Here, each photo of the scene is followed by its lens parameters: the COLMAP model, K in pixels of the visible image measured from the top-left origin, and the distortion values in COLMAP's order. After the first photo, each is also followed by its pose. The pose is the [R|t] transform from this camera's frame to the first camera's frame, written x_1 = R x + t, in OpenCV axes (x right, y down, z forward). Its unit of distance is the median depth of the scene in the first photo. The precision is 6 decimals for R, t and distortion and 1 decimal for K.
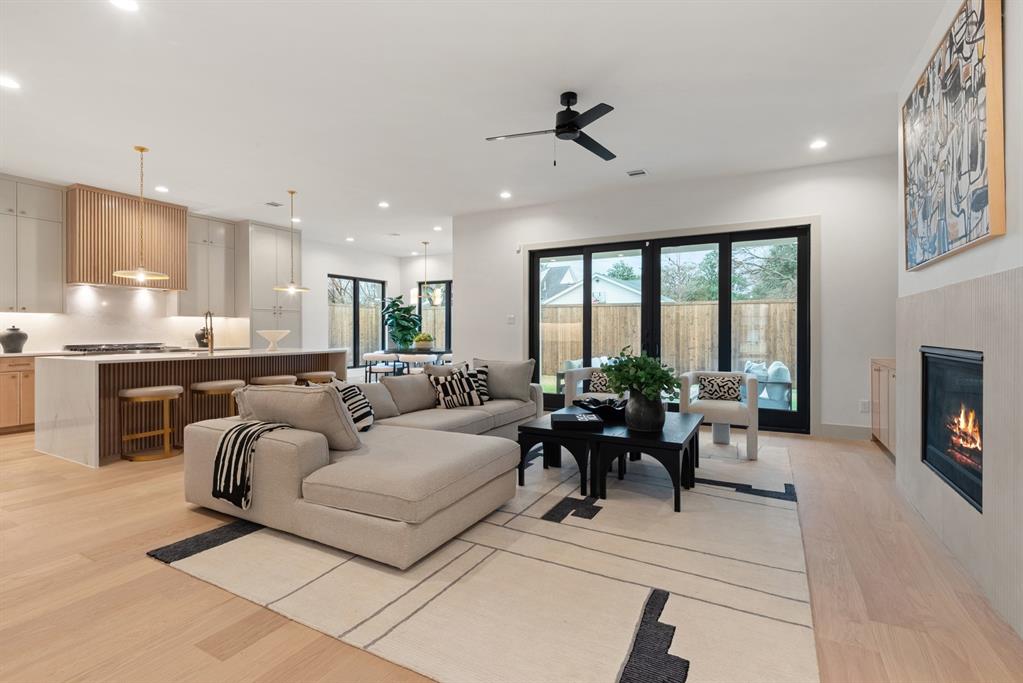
lens RADIAL K [[474.4, 0, 506.4], [0, 474.4, 333.8], [0, 0, 1]] dist [0.016875, -0.000088]
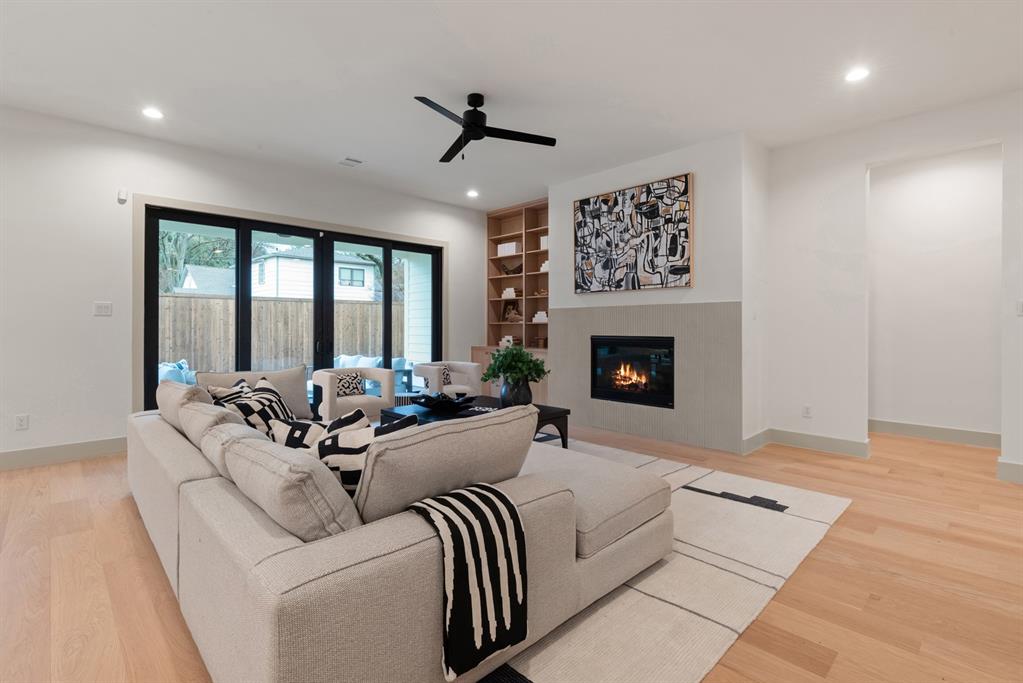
lens RADIAL K [[474.4, 0, 504.8], [0, 474.4, 334.2], [0, 0, 1]] dist [0.016875, -0.000088]
pose [[0.300248, -0.015394, 0.953737, -1.024282], [0.007210, 0.999878, 0.013868, -0.007413], [-0.953834, 0.002713, 0.300322, 0.792444]]
